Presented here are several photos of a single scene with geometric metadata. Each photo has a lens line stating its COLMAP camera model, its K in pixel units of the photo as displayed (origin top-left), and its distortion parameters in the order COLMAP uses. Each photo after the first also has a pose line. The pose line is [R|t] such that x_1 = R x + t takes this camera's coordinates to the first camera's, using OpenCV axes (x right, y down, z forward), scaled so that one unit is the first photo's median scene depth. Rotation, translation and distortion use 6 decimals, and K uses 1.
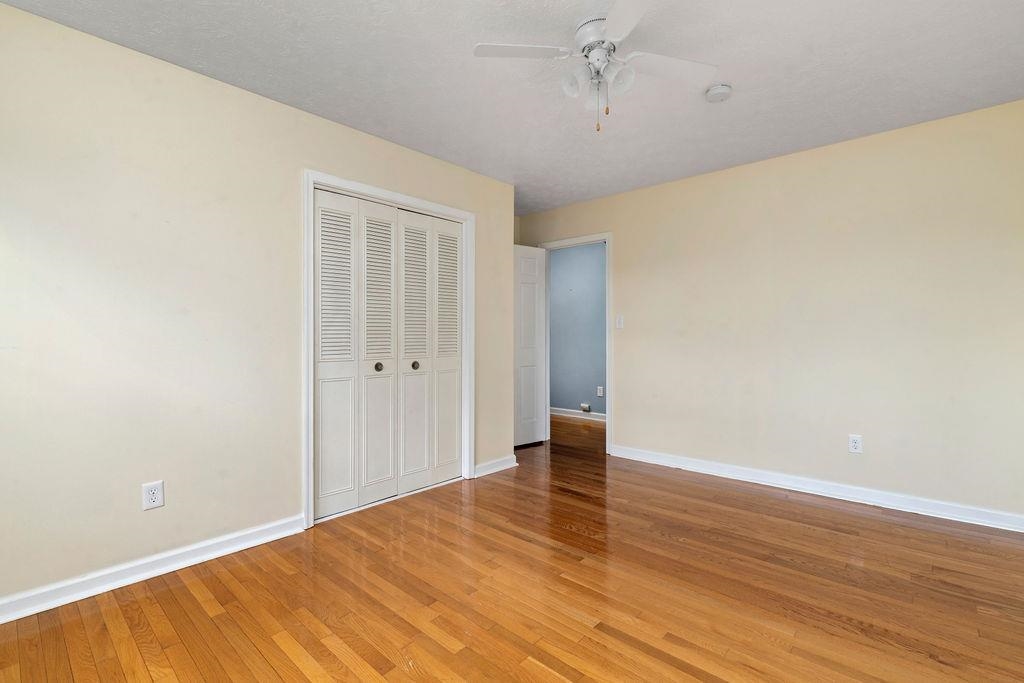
lens RADIAL K [[466.2, 0, 512.0], [0, 466.2, 337.0], [0, 0, 1]] dist [0.017235, -0.000897]
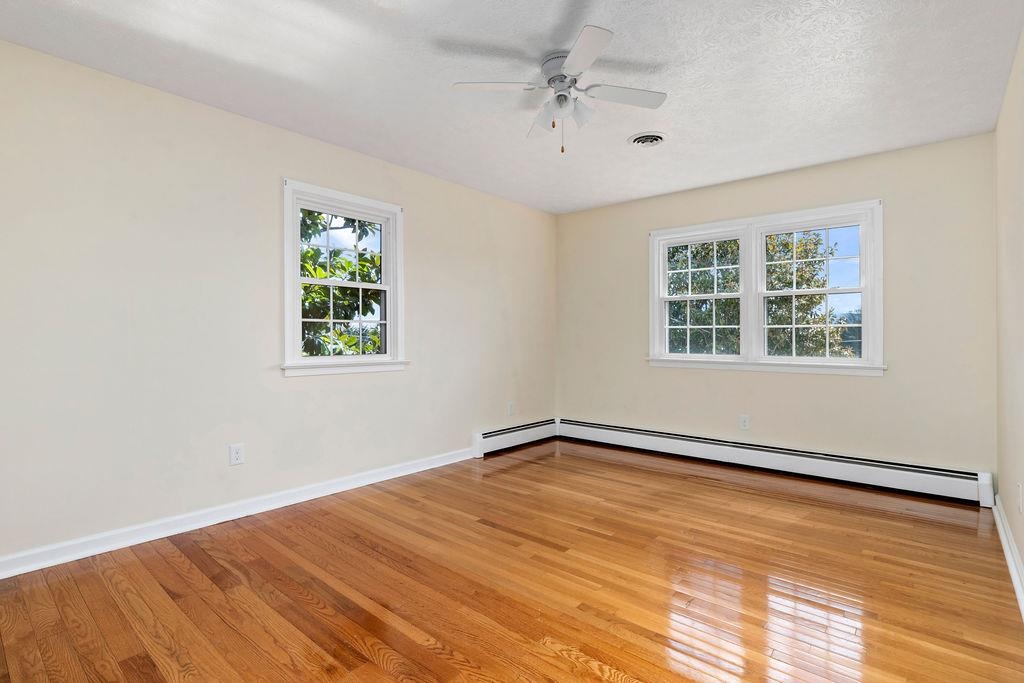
lens RADIAL K [[503.7, 0, 512.0], [0, 503.7, 341.5], [0, 0, 1]] dist [-0.029178, -0.000290]
pose [[-0.999500, 0.001470, -0.031594, 0.323872], [0.001011, 0.999894, 0.014528, 0.000196], [0.031612, 0.014489, -0.999395, 2.043406]]
